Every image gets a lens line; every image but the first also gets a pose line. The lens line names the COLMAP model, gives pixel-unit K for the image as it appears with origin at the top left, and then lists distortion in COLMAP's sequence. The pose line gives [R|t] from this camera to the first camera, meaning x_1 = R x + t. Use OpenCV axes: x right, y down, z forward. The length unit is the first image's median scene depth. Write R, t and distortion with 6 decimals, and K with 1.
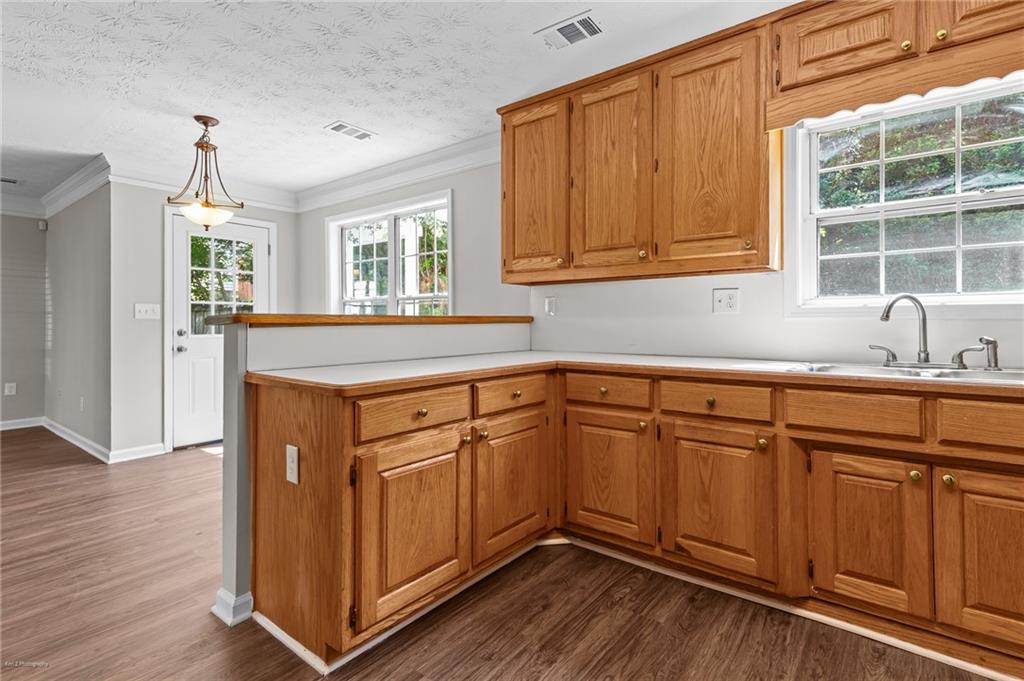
lens RADIAL K [[489.6, 0, 513.0], [0, 489.6, 318.2], [0, 0, 1]] dist [0.005502, 0.000369]
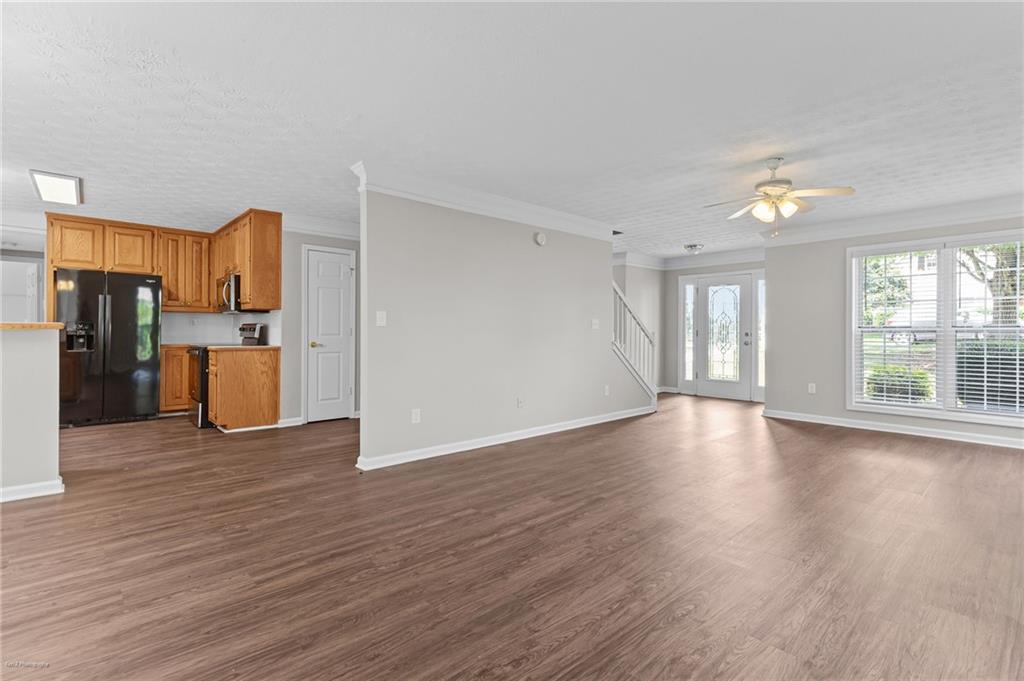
lens RADIAL K [[487.9, 0, 514.3], [0, 487.9, 327.1], [0, 0, 1]] dist [0.001802, 0.000526]
pose [[-0.983563, 0.002179, 0.180554, -2.328314], [-0.001422, 0.999803, -0.019811, 0.038744], [-0.180562, -0.019742, -0.983365, 2.260844]]
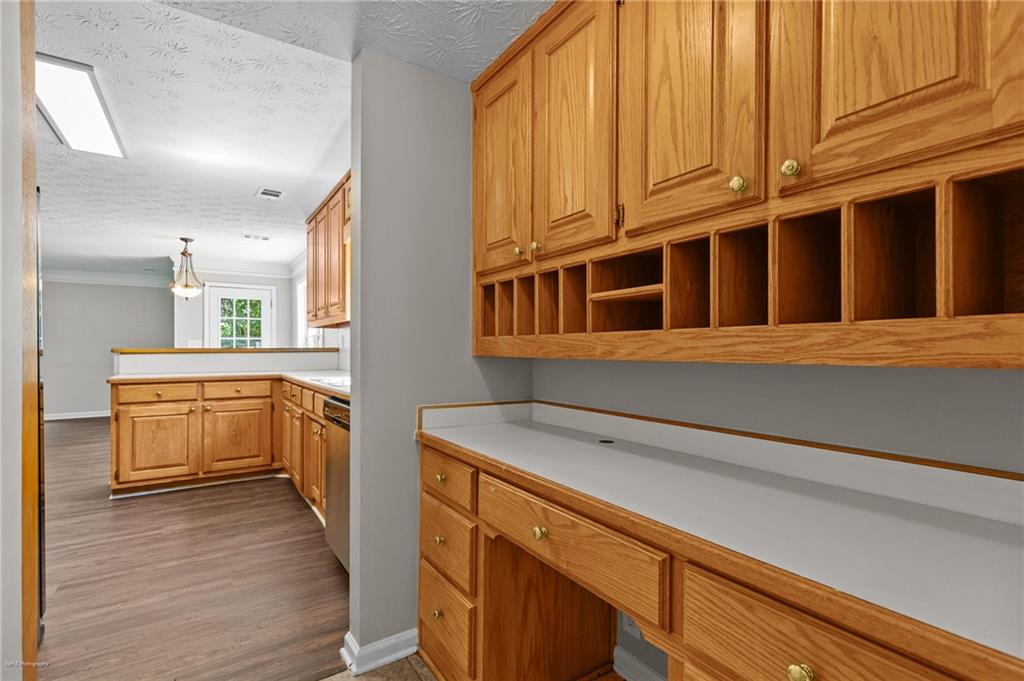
lens RADIAL K [[468.1, 0, 489.6], [0, 468.1, 347.9], [0, 0, 1]] dist [0.004741, 0.000591]
pose [[0.940942, 0.001127, -0.338566, 1.634486], [0.001190, 0.999977, 0.006637, -0.021599], [0.338565, -0.006648, 0.940919, -0.407209]]
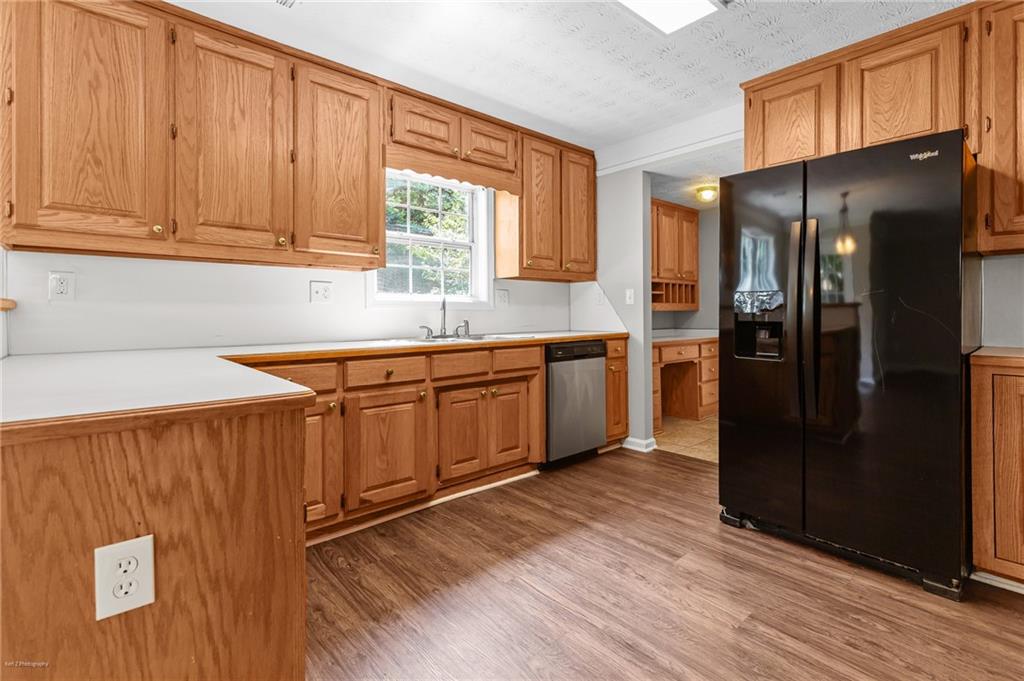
lens RADIAL K [[480.2, 0, 529.8], [0, 480.2, 310.7], [0, 0, 1]] dist [0.010385, 0.000225]
pose [[0.167484, 0.008830, 0.985835, -0.734869], [-0.005348, 0.999953, -0.008048, 0.017377], [-0.985860, -0.003924, 0.167524, 0.413774]]
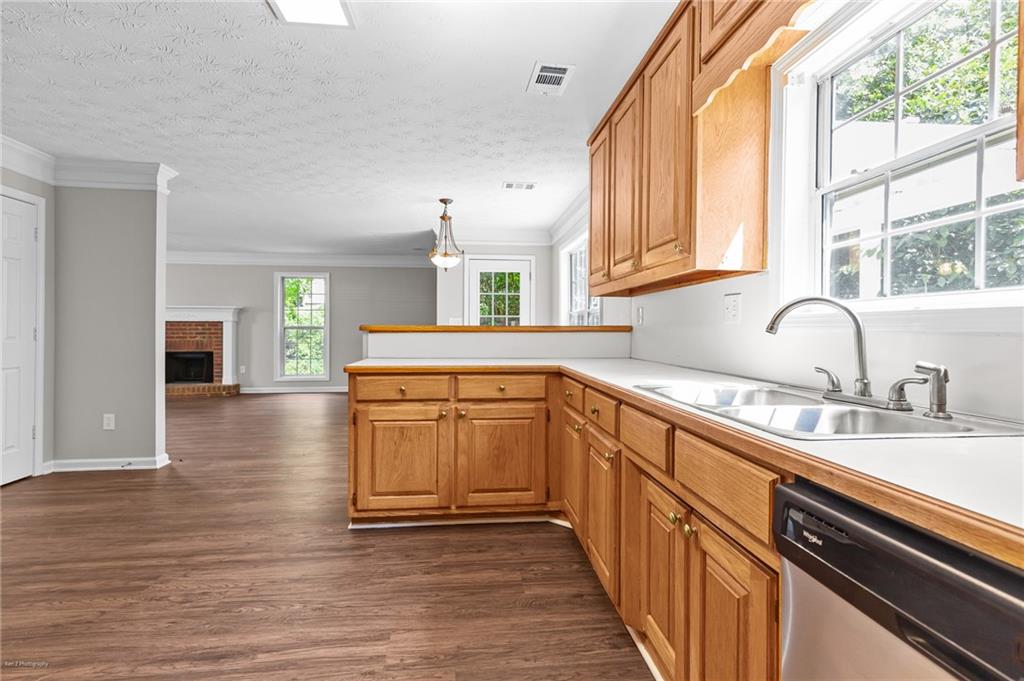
lens RADIAL K [[458.3, 0, 509.8], [0, 458.3, 331.3], [0, 0, 1]] dist [0.002876, 0.000033]
pose [[0.696243, 0.008730, -0.717753, 0.919689], [-0.000746, 0.999934, 0.011437, -0.005958], [0.717805, -0.007427, 0.696204, 0.202341]]
